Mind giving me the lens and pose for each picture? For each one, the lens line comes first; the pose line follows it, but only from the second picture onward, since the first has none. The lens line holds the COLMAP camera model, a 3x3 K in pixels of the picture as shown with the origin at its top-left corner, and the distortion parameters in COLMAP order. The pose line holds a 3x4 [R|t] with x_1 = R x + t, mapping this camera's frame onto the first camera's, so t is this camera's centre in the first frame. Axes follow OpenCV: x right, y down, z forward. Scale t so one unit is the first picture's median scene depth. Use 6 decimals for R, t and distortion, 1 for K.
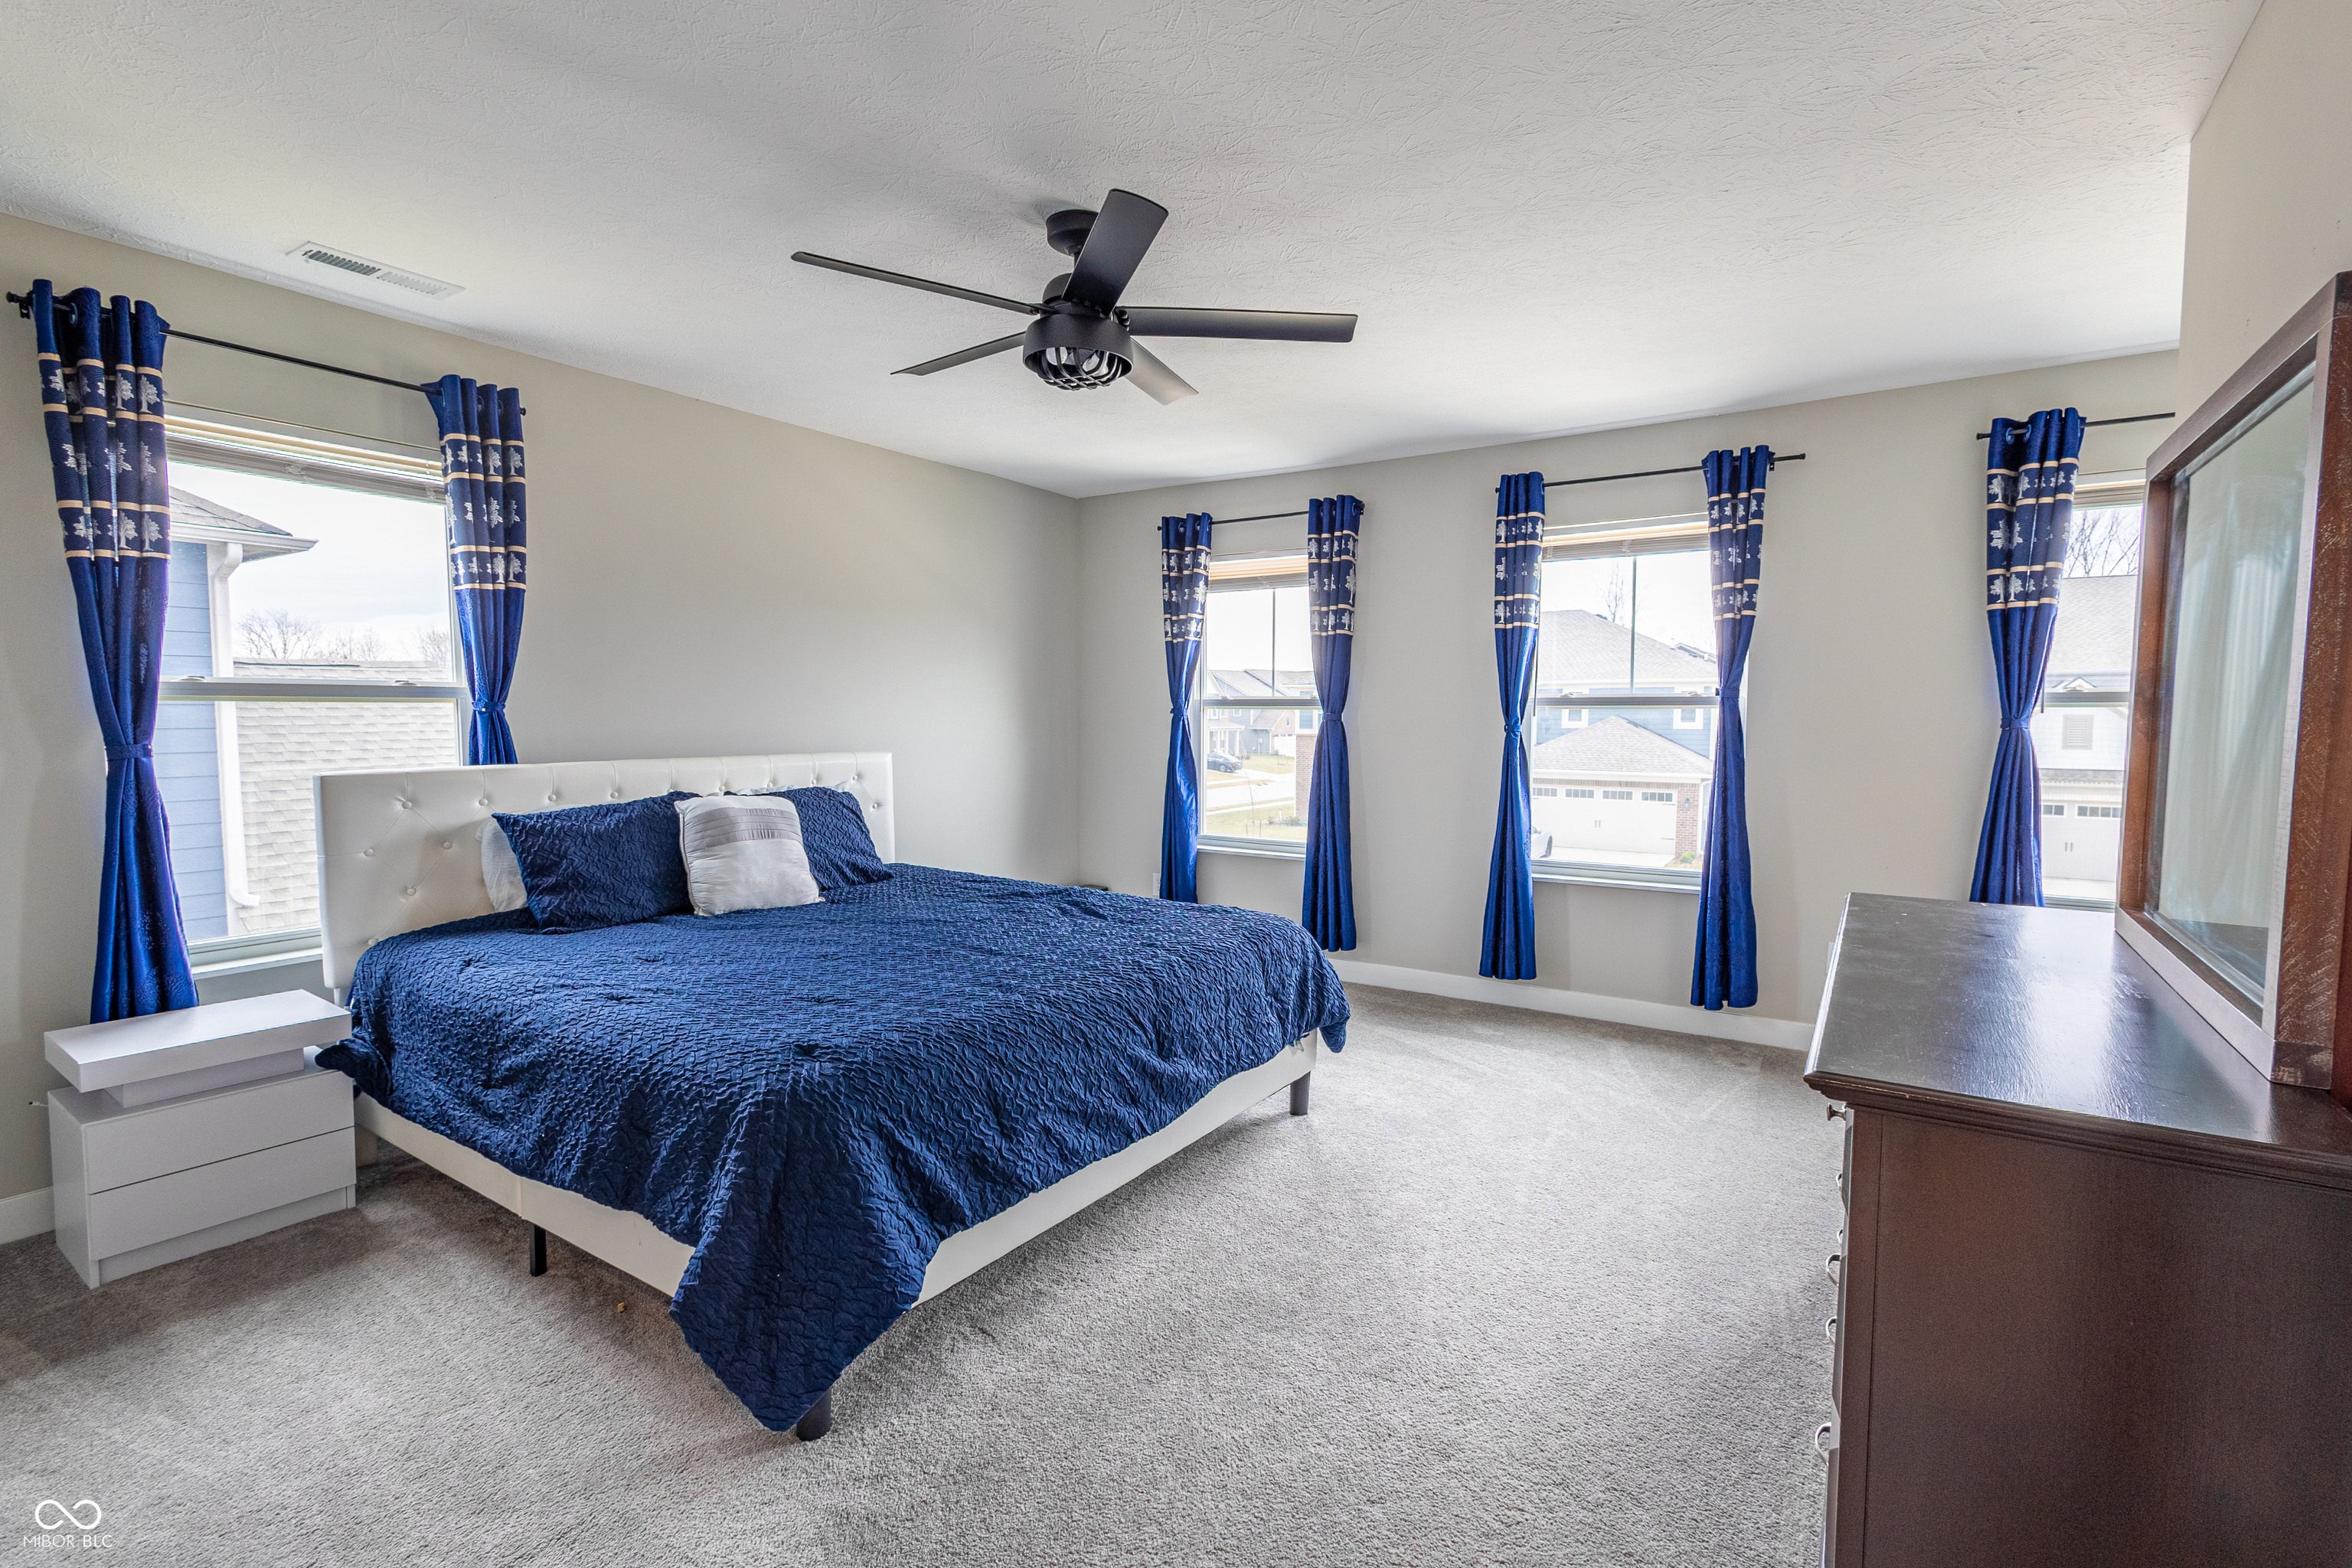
lens RADIAL K [[1080.6, 0, 1159.7], [0, 1080.6, 790.7], [0, 0, 1]] dist [0.008726, -0.001718]
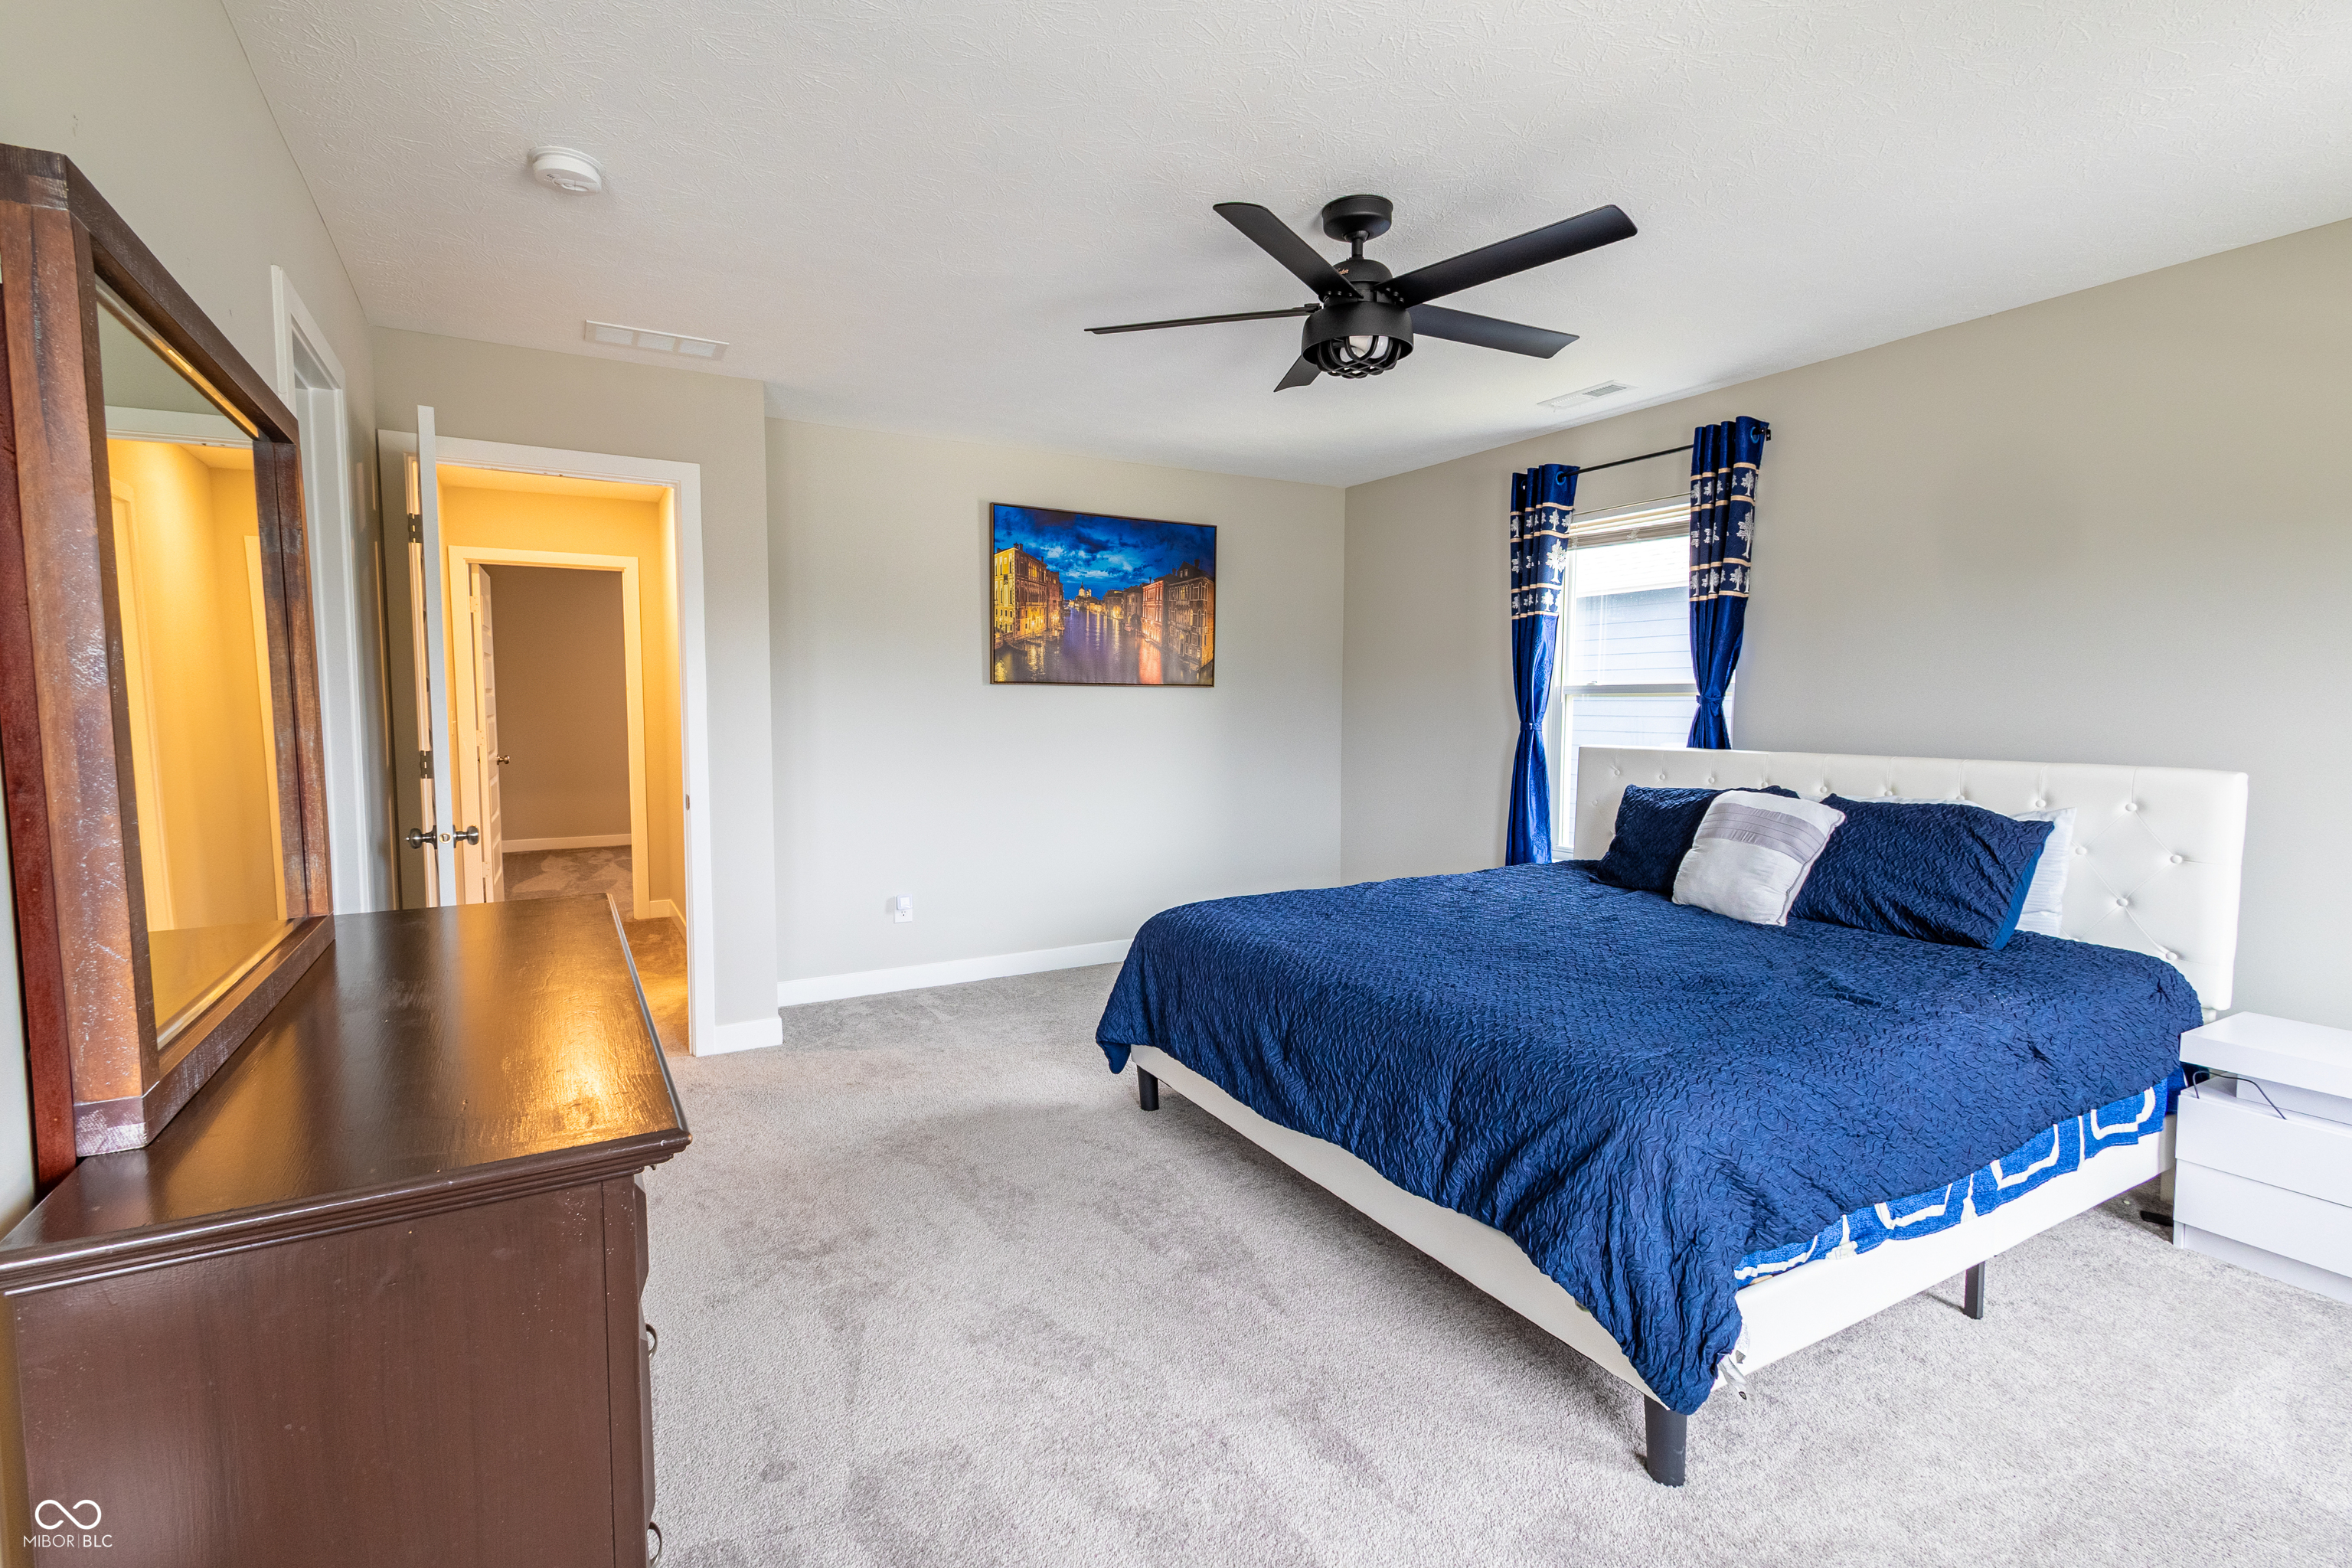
lens RADIAL K [[1080.6, 0, 1161.0], [0, 1080.6, 782.9], [0, 0, 1]] dist [0.008726, -0.001718]
pose [[-0.454817, 0.063947, -0.888286, 0.708014], [-0.059589, 0.992998, 0.101996, -0.073787], [0.888589, 0.099322, -0.447822, 1.022665]]
